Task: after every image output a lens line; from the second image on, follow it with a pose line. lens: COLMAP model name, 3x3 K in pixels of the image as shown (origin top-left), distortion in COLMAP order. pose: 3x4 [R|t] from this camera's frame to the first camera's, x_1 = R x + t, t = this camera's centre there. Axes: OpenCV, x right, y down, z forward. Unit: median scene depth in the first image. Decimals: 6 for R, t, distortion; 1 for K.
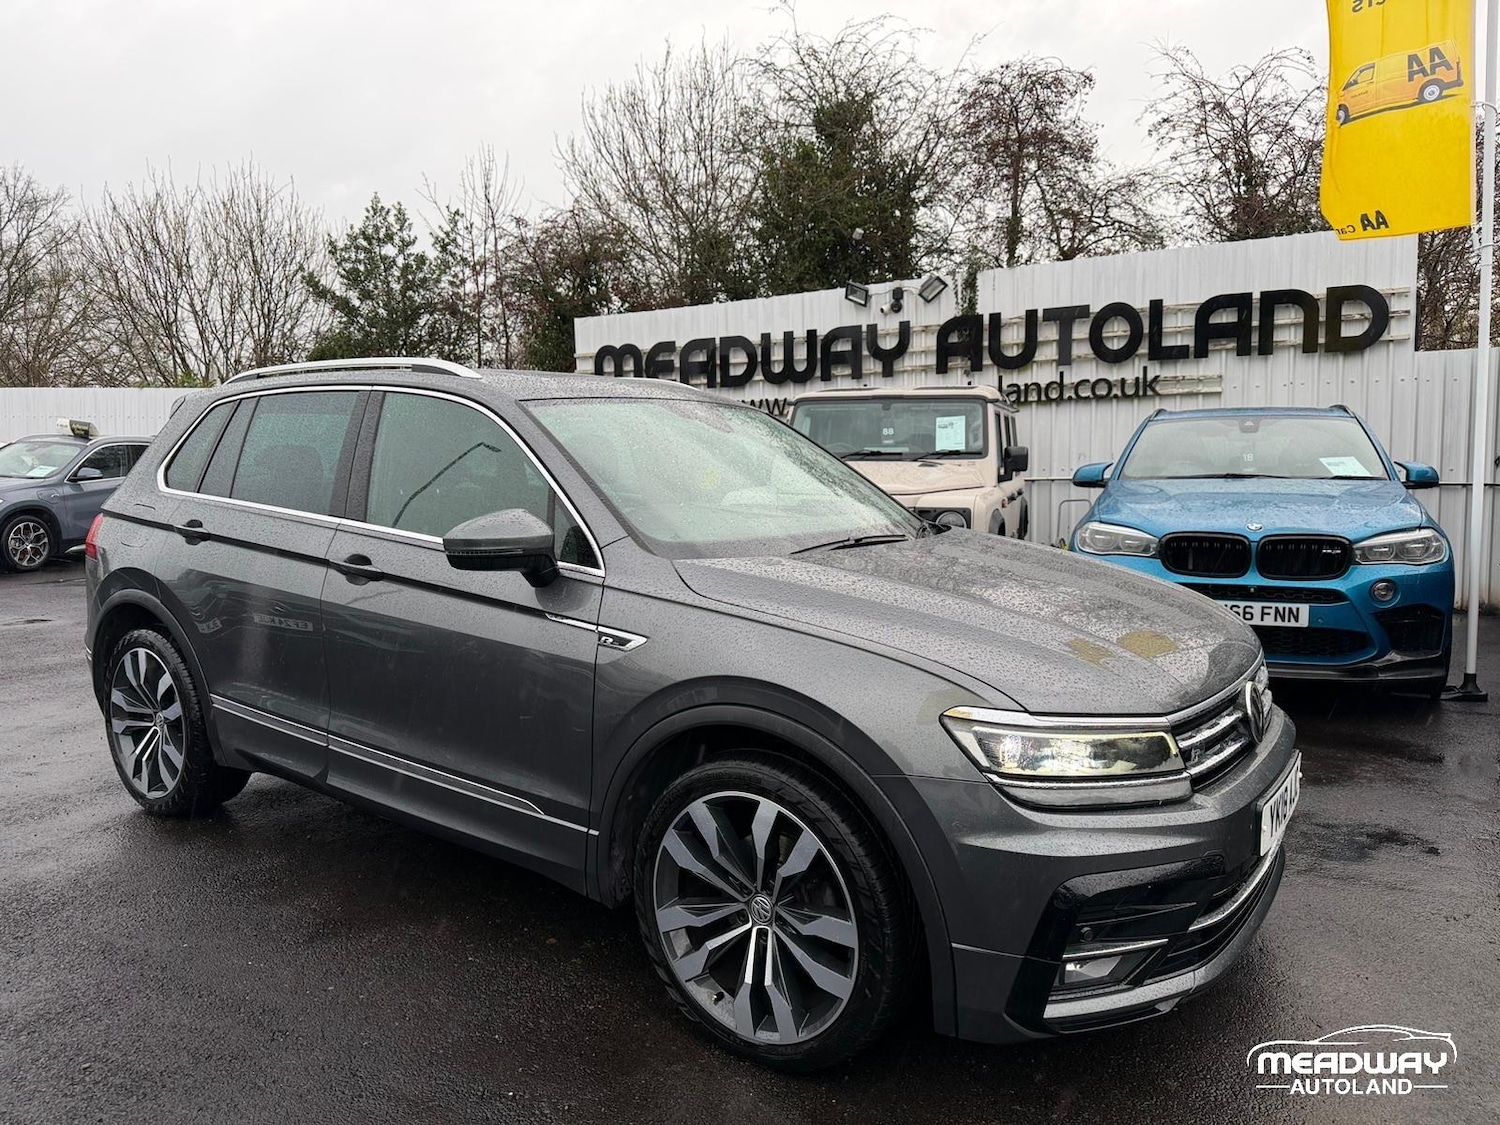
lens RADIAL K [[1109.1, 0, 757.6], [0, 1109.1, 565.3], [0, 0, 1]] dist [0.050002, -0.062727]
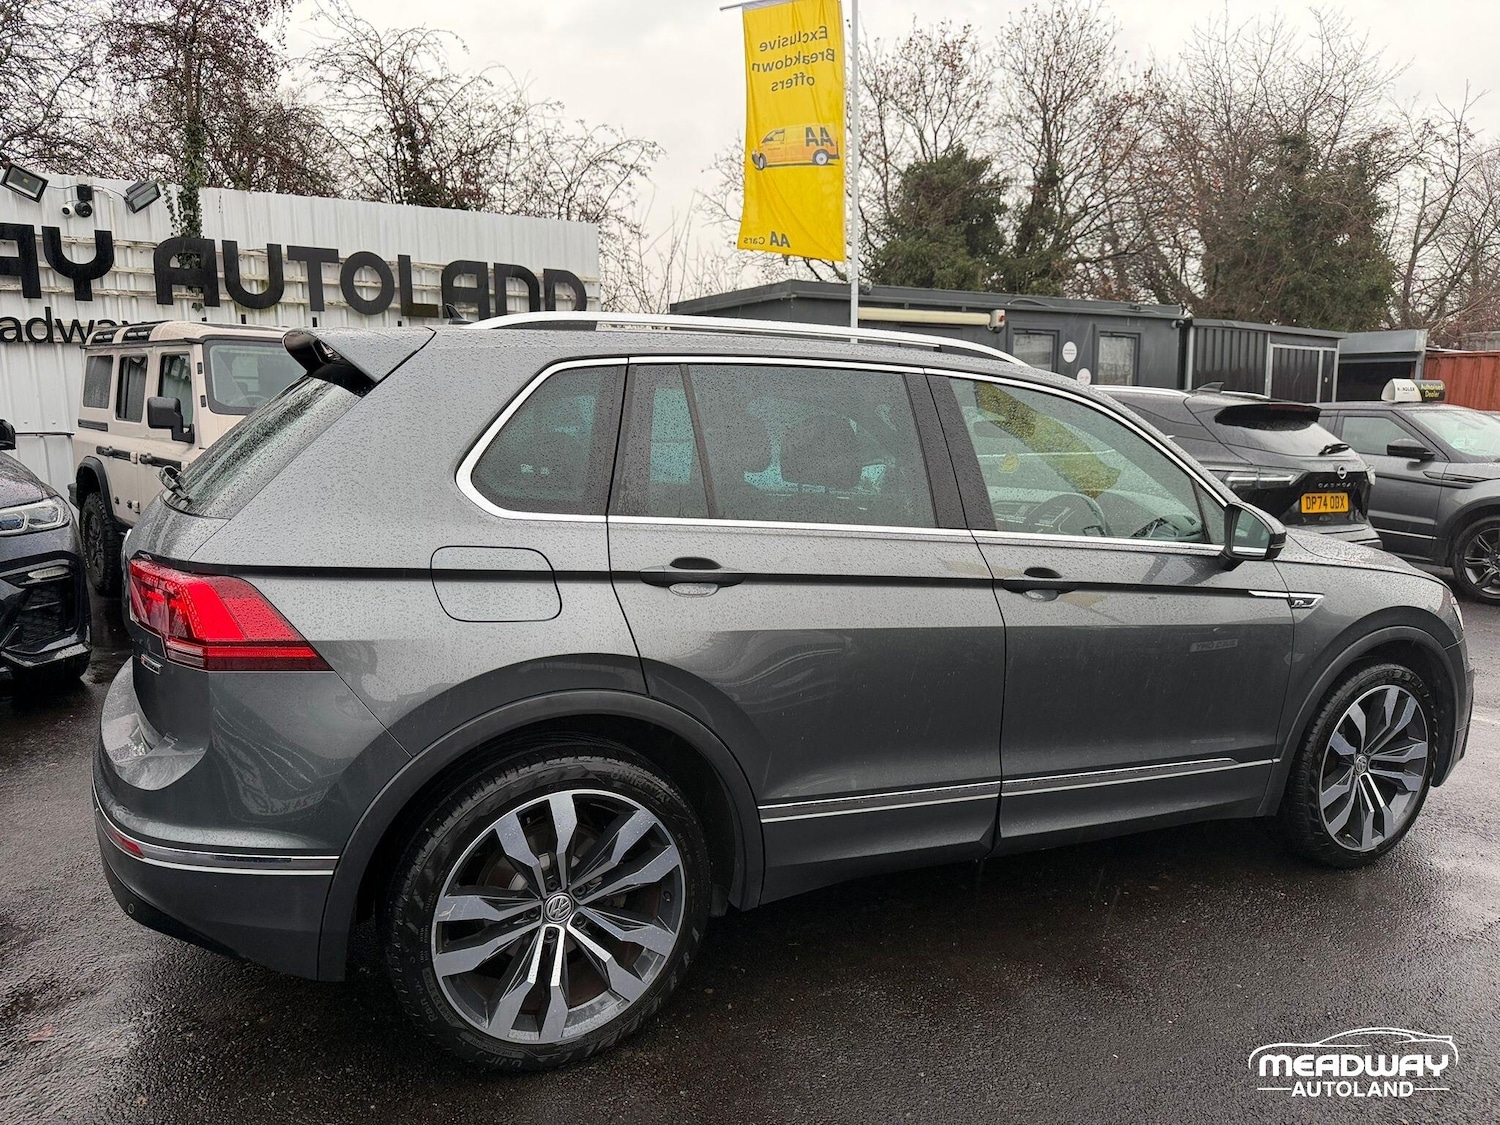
lens RADIAL K [[1109.1, 0, 715.6], [0, 1109.1, 559.4], [0, 0, 1]] dist [0.050002, -0.062727]
pose [[0.449193, -0.110812, 0.886536, -0.419920], [0.065295, 0.993697, 0.091123, -0.036659], [-0.891045, 0.016955, 0.453597, 0.283939]]
